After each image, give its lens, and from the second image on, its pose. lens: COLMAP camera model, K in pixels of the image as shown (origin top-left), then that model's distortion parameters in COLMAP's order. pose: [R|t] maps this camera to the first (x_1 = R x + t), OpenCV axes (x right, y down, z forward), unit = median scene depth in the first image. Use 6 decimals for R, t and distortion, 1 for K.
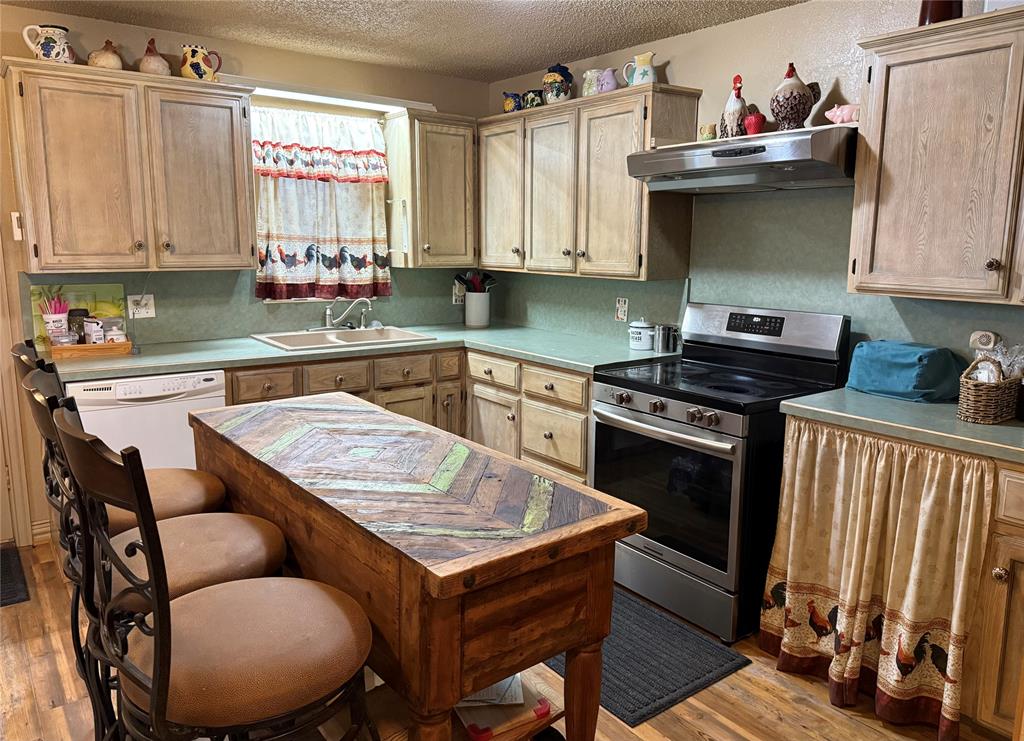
lens RADIAL K [[731.6, 0, 510.9], [0, 731.6, 370.4], [0, 0, 1]] dist [-0.007075, -0.020180]
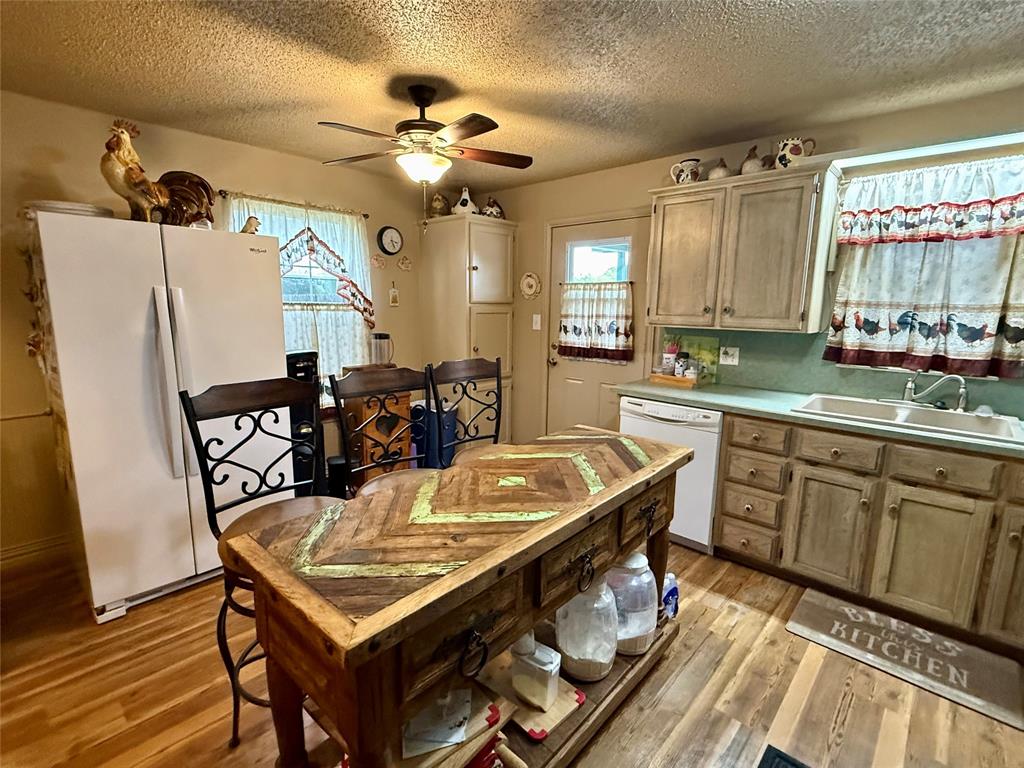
lens RADIAL K [[478.0, 0, 502.1], [0, 478.0, 388.1], [0, 0, 1]] dist [-0.014655, -0.000388]
pose [[0.158336, 0.160850, -0.974196, 0.283394], [-0.177940, 0.975136, 0.132085, -0.072363], [0.971220, 0.152434, 0.183020, 0.452179]]
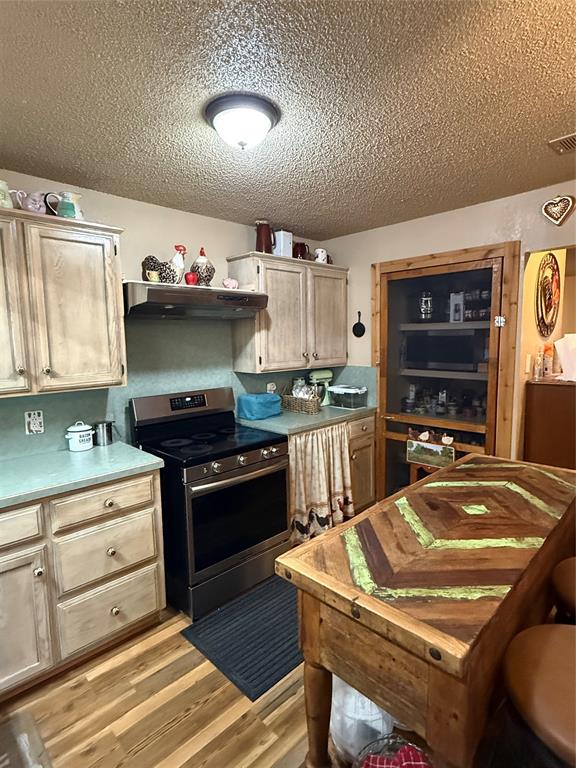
lens RADIAL K [[403.7, 0, 292.6], [0, 403.7, 379.1], [0, 0, 1]] dist [0.004844, -0.001871]
pose [[-0.131716, -0.101333, 0.986095, -0.477490], [0.190927, 0.973543, 0.125546, -0.154356], [-0.972727, 0.204809, -0.108884, 0.748414]]
